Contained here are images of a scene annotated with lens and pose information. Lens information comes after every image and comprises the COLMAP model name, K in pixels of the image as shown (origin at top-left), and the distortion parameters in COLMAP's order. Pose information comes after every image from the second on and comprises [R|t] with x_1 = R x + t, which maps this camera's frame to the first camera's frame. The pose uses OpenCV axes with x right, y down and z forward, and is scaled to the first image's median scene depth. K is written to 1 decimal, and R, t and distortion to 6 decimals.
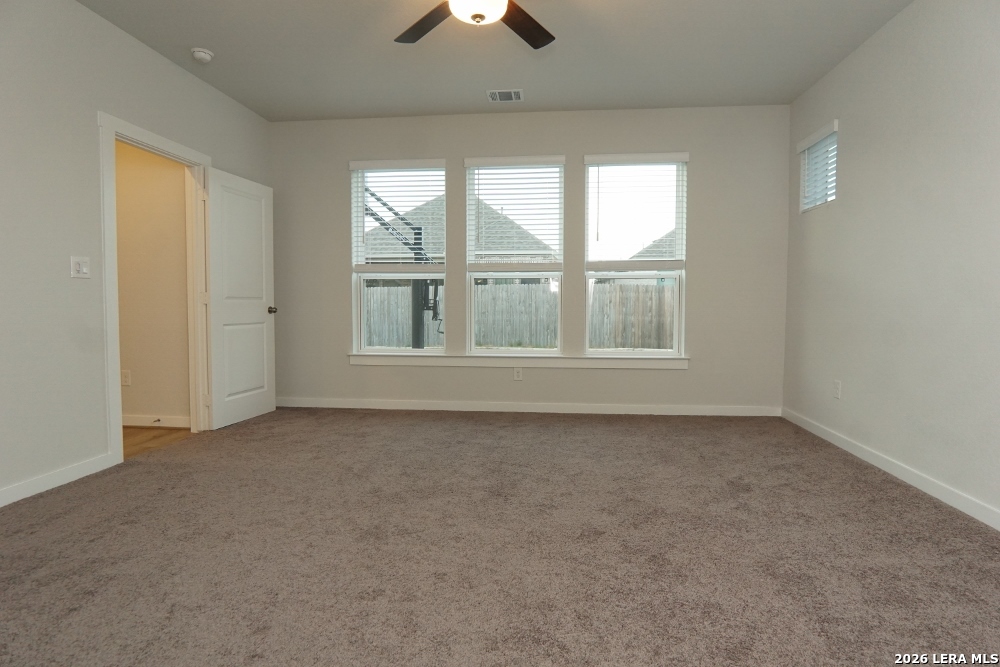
lens RADIAL K [[527.3, 0, 495.6], [0, 527.3, 328.0], [0, 0, 1]] dist [-0.018261, 0.000245]
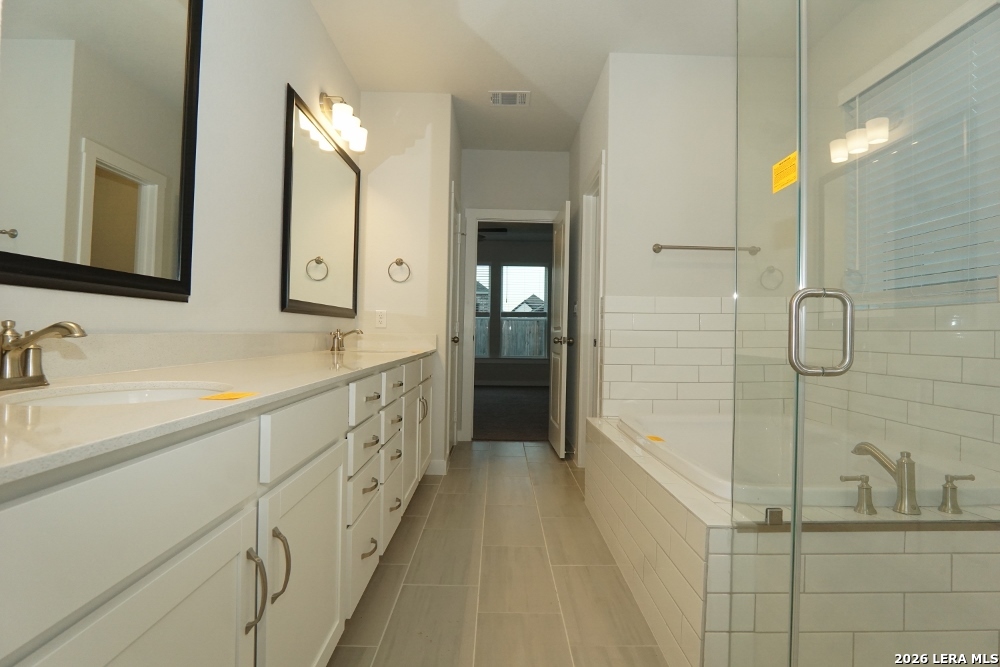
lens RADIAL K [[527.3, 0, 495.6], [0, 527.3, 328.0], [0, 0, 1]] dist [-0.018261, 0.000245]
pose [[0.992798, 0.022090, 0.117745, -0.089463], [-0.015394, 0.998228, -0.057475, 0.055541], [-0.118806, 0.055249, 0.991379, -1.016495]]
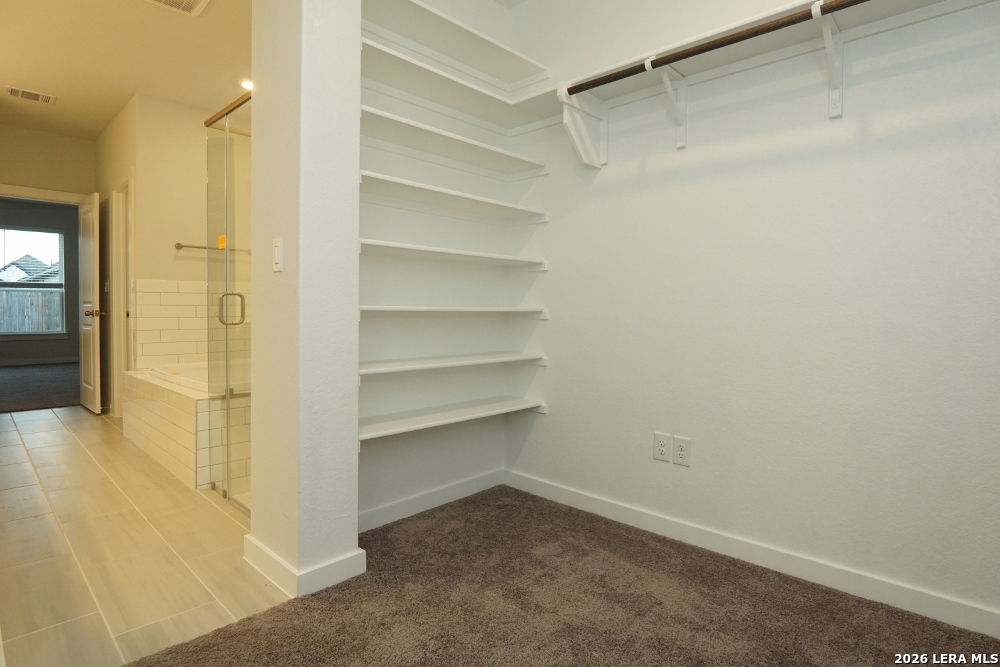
lens RADIAL K [[527.3, 0, 495.6], [0, 527.3, 328.0], [0, 0, 1]] dist [-0.018261, 0.000245]
pose [[0.603228, -0.018840, 0.797346, -0.210109], [0.026383, 0.999645, 0.003659, 0.068670], [-0.797132, 0.018829, 0.603511, -1.379569]]
